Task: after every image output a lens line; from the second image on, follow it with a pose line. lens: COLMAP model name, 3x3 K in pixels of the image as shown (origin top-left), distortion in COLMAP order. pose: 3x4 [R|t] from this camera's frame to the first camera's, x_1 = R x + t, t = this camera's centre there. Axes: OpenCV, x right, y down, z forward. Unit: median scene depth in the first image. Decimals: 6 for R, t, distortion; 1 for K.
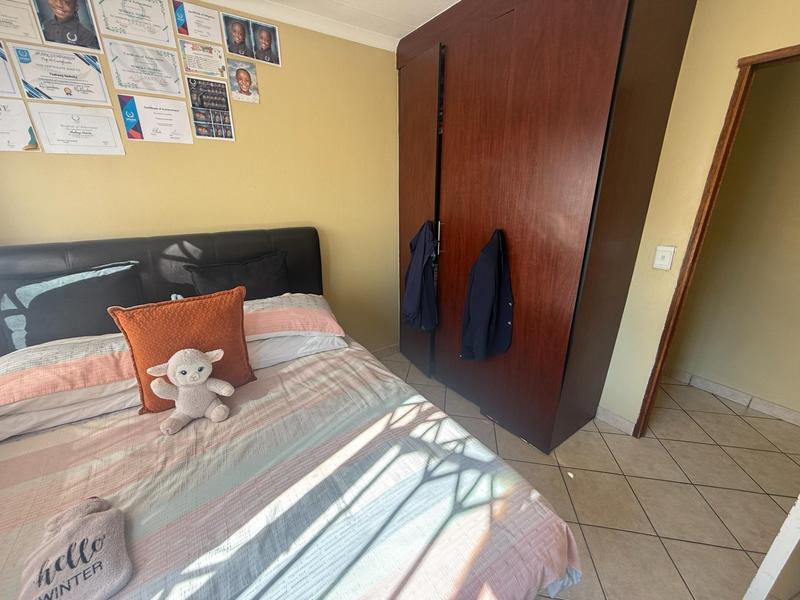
lens RADIAL K [[322.0, 0, 398.4], [0, 322.0, 301.7], [0, 0, 1]] dist [0.002101, 0.000323]
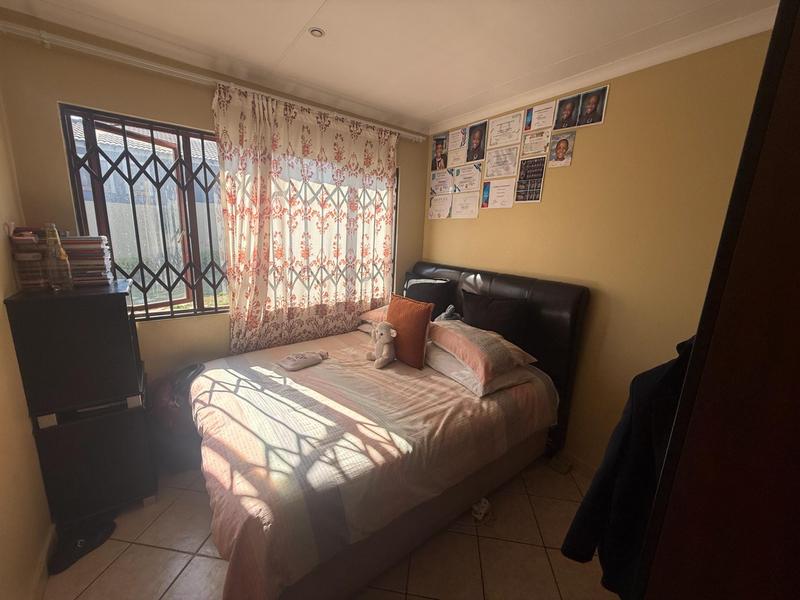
lens RADIAL K [[322.0, 0, 398.4], [0, 322.0, 301.7], [0, 0, 1]] dist [0.002101, 0.000323]
pose [[0.035553, 0.217753, -0.975356, 0.775510], [-0.374549, 0.907739, 0.189004, -0.231103], [0.926525, 0.358599, 0.113832, 0.601596]]
